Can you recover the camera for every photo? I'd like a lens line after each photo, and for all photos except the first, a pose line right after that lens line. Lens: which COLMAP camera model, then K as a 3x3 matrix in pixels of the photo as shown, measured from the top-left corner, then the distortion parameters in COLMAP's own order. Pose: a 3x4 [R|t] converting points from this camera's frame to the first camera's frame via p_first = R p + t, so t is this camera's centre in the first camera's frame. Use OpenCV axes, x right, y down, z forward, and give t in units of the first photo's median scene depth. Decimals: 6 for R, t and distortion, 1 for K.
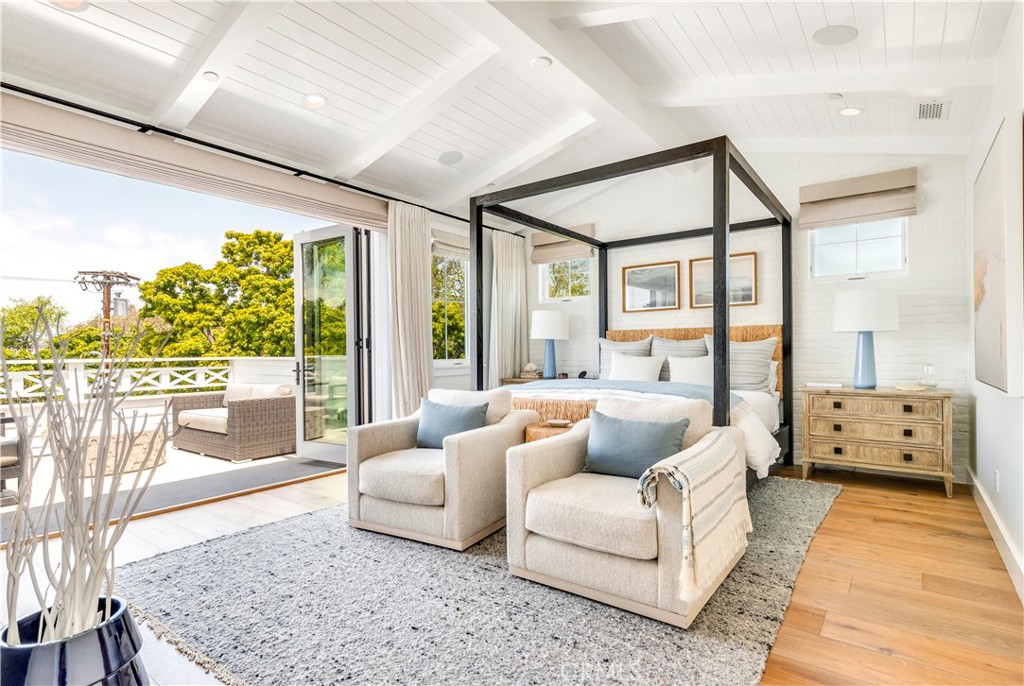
lens RADIAL K [[531.5, 0, 516.6], [0, 531.5, 350.8], [0, 0, 1]] dist [0.000562, -0.000779]
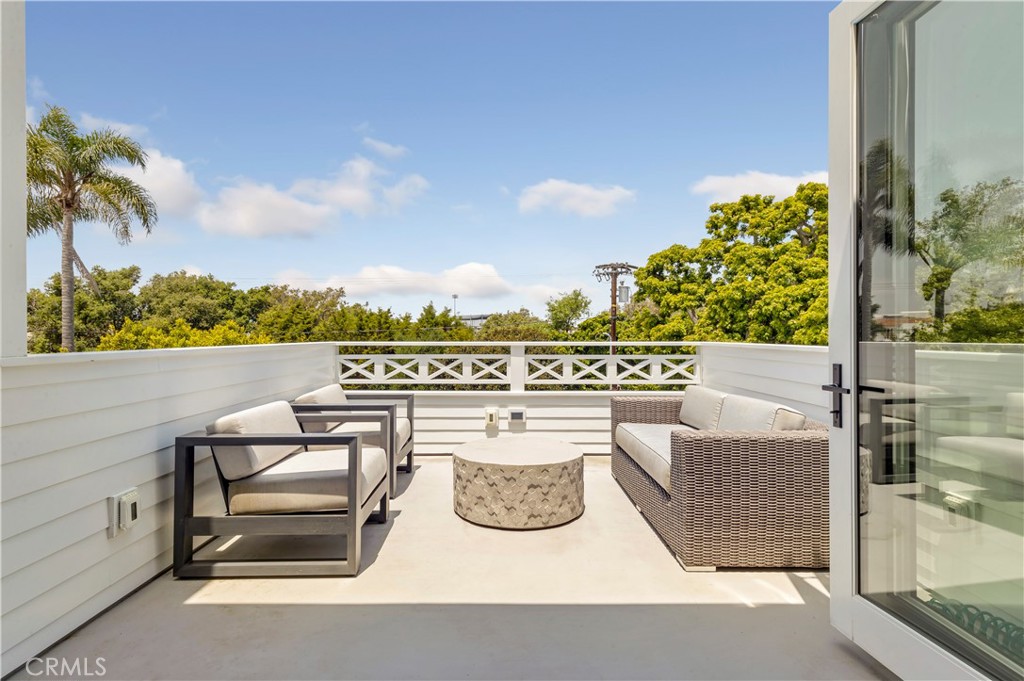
lens RADIAL K [[474.5, 0, 513.8], [0, 474.5, 339.1], [0, 0, 1]] dist [0.000710, -0.000181]
pose [[0.615989, 0.015912, -0.787594, -0.102318], [-0.005900, 0.999861, 0.015586, 0.000251], [0.787733, -0.004954, 0.615997, 0.219494]]
